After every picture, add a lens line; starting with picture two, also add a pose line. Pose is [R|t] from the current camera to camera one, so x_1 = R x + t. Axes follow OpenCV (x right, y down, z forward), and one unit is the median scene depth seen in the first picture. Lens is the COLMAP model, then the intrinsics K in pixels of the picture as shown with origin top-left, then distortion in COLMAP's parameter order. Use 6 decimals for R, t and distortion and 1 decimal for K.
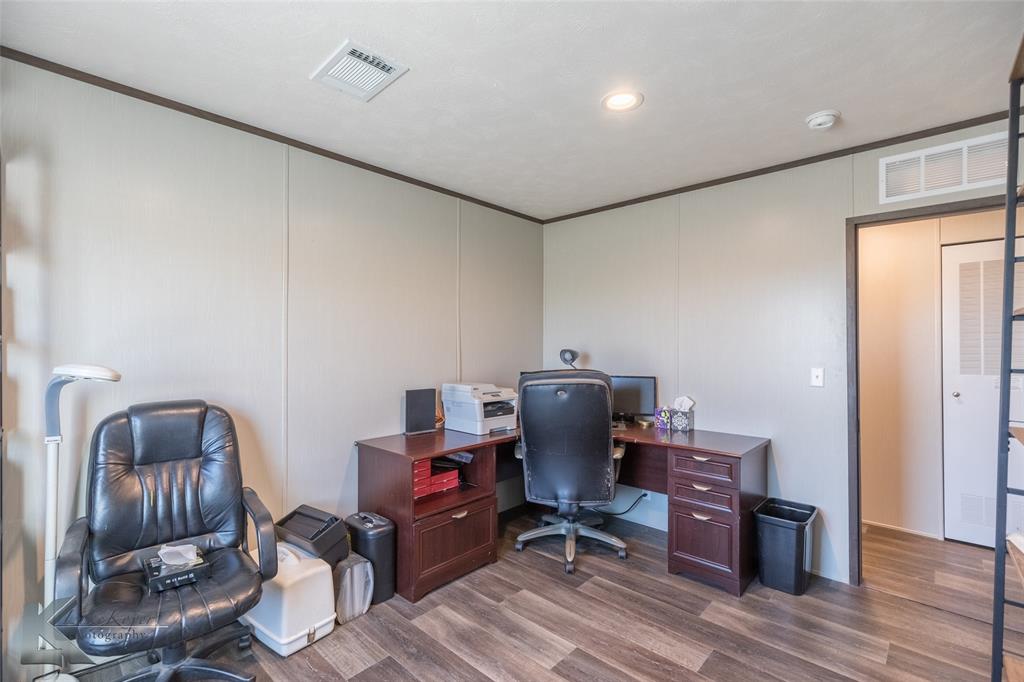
lens RADIAL K [[452.0, 0, 512.0], [0, 452.0, 341.0], [0, 0, 1]] dist [0.013284, 0.000245]
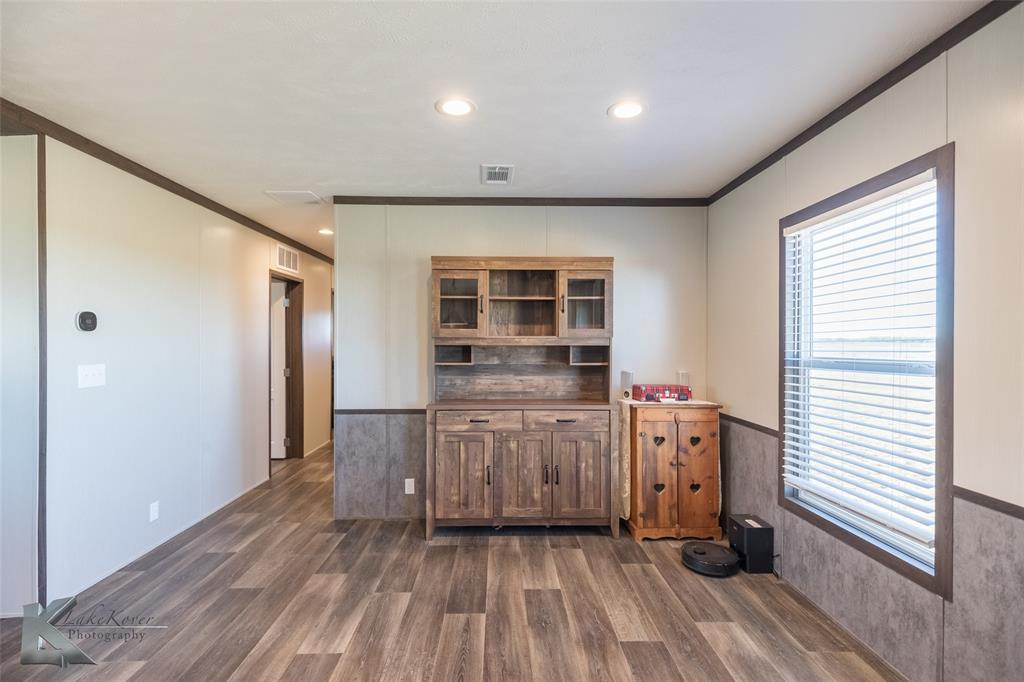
lens RADIAL K [[470.5, 0, 512.0], [0, 470.5, 341.0], [0, 0, 1]] dist [0.005762, 0.000478]
pose [[0.699440, 0.002590, -0.714686, 0.730200], [0.002777, 0.999976, 0.006342, 0.001533], [0.714686, -0.006420, 0.699416, 0.023043]]
